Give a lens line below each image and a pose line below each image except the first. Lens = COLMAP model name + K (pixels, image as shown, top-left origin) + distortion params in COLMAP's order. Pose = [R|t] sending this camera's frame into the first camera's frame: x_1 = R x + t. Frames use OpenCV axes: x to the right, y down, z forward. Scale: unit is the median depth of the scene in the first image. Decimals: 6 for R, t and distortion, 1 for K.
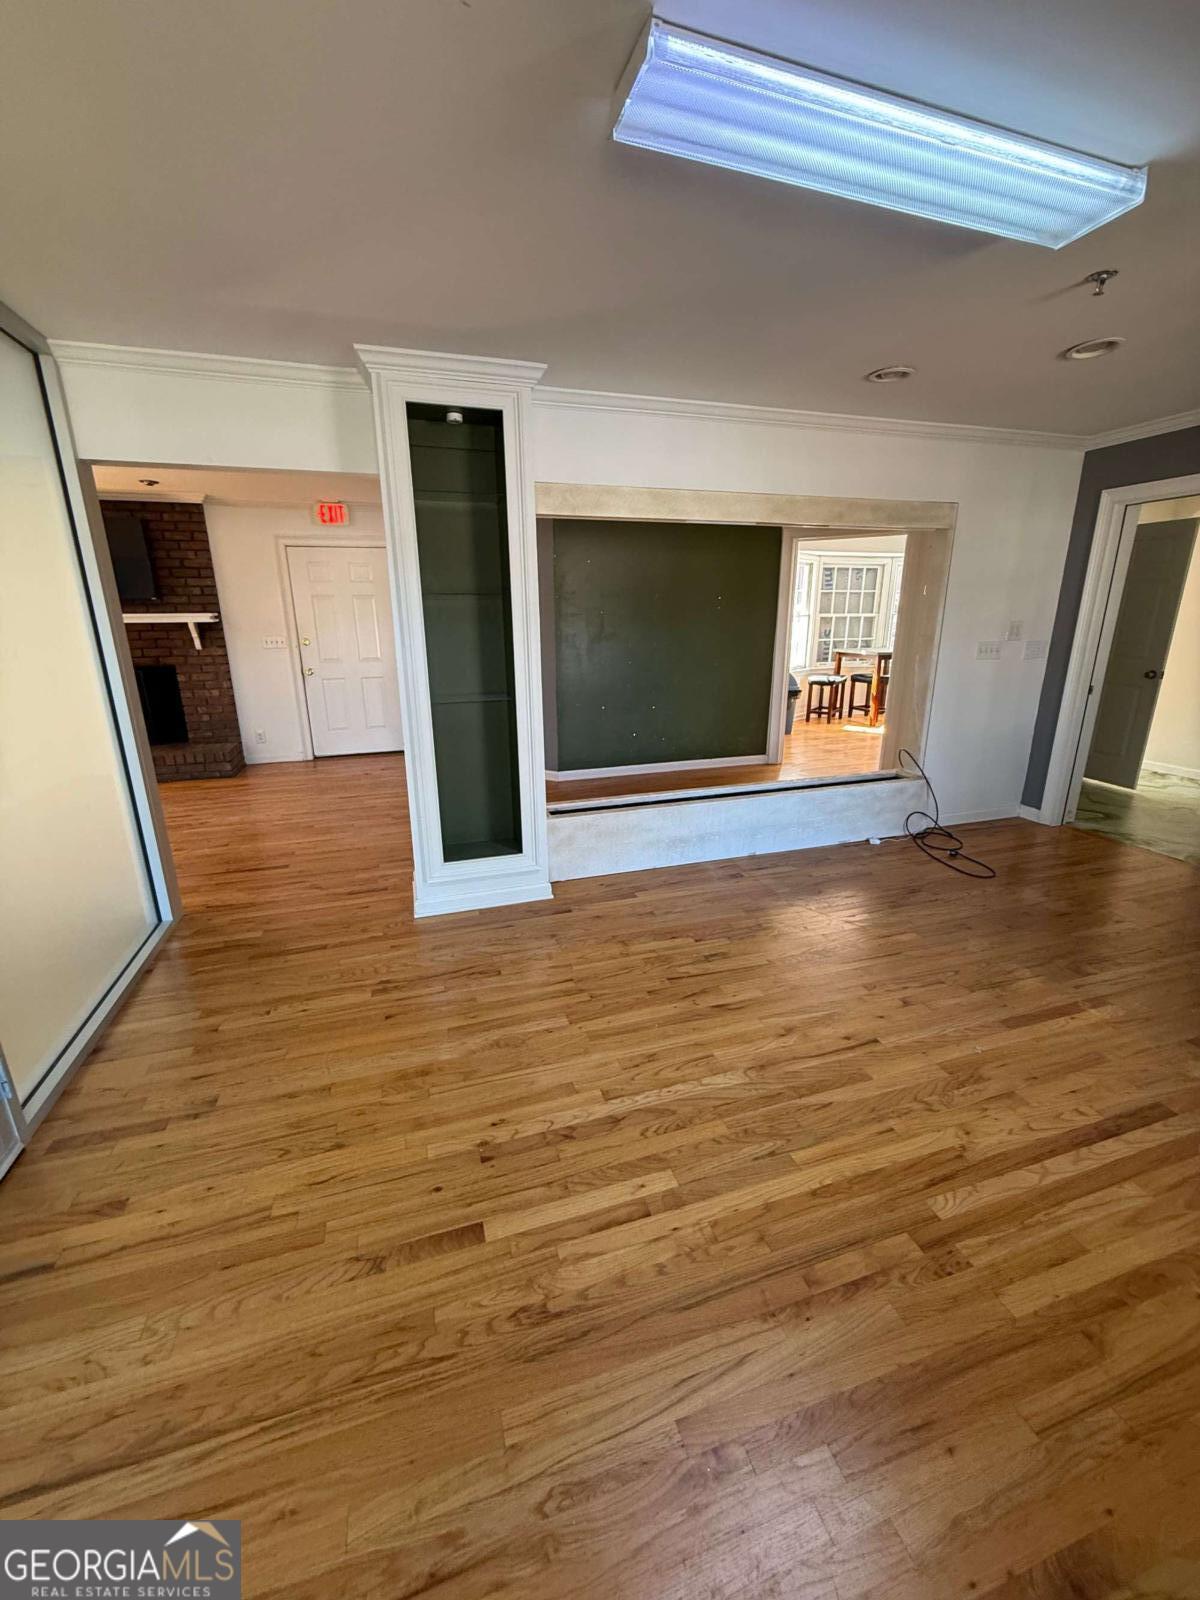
lens RADIAL K [[649.2, 0, 603.3], [0, 649.2, 774.4], [0, 0, 1]] dist [-0.000303, -0.000172]
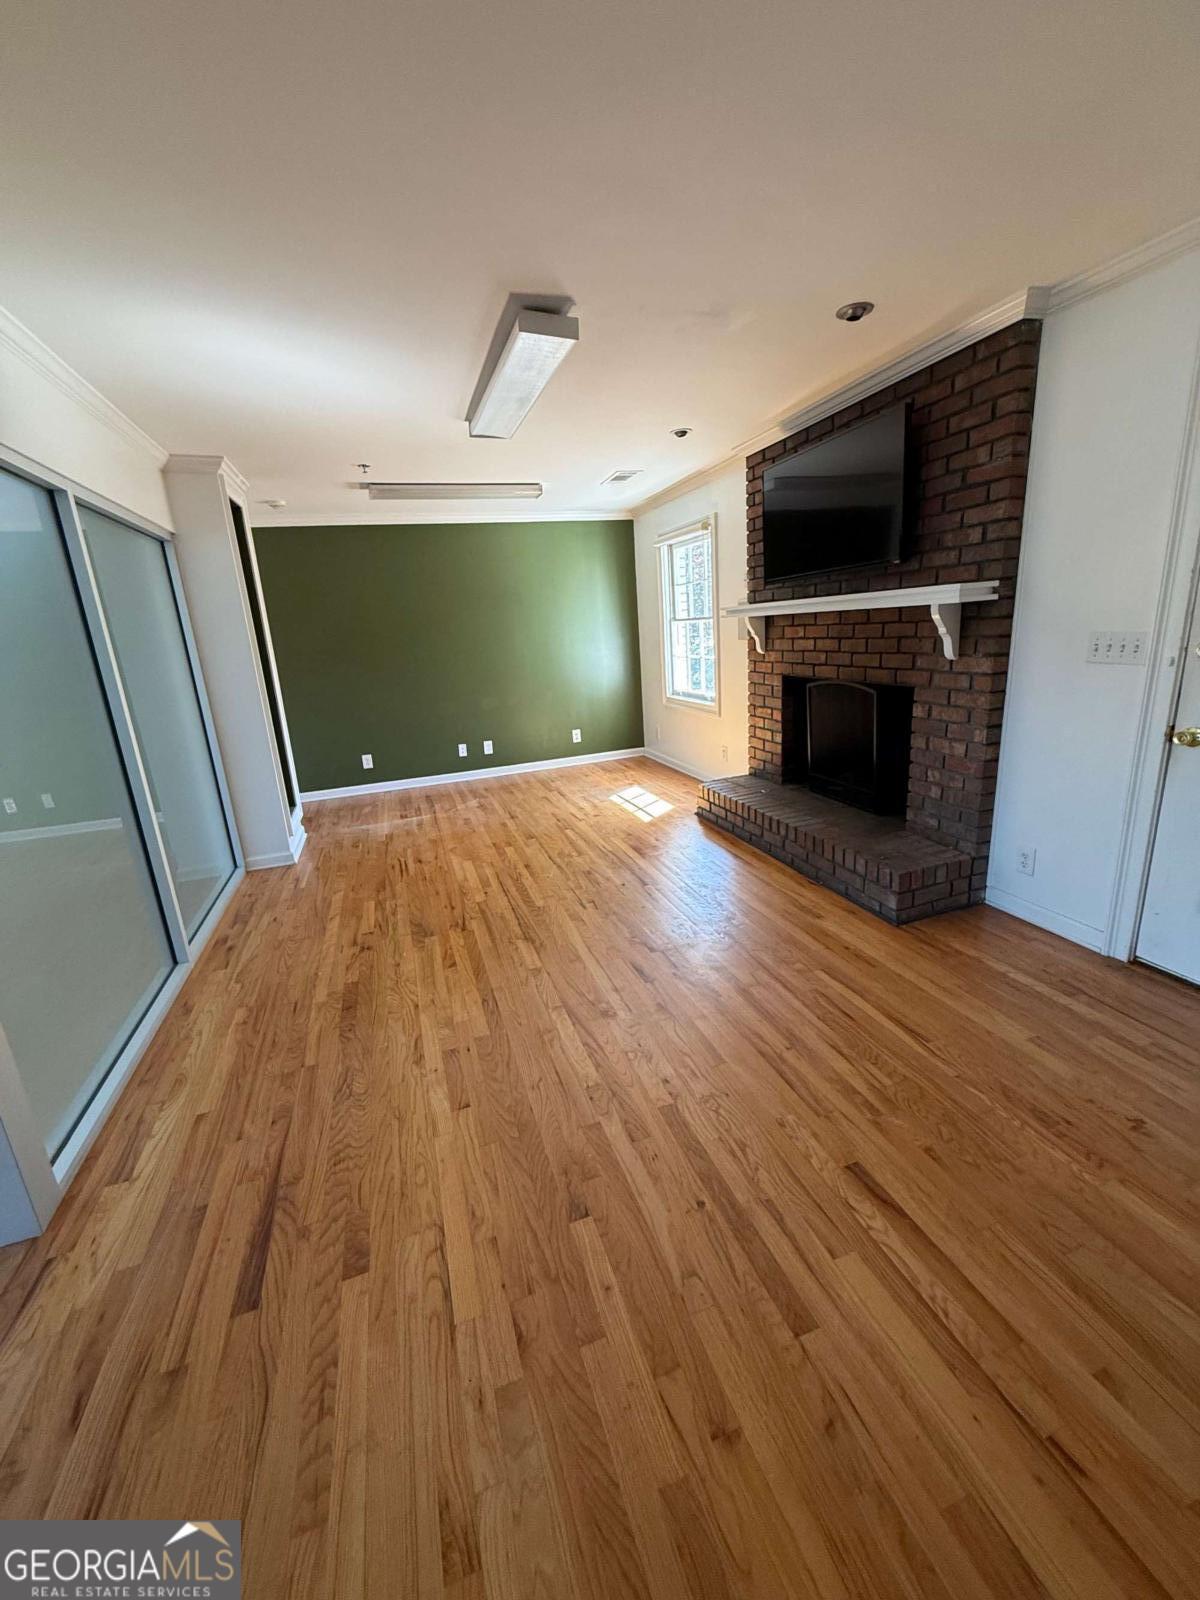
lens RADIAL K [[632.0, 0, 598.8], [0, 632.0, 795.9], [0, 0, 1]] dist [-0.001053, 0.000044]
pose [[0.018737, 0.261375, -0.965056, -0.290640], [-0.177836, 0.950705, 0.254035, -0.355678], [0.983882, 0.166862, 0.064296, 1.529875]]
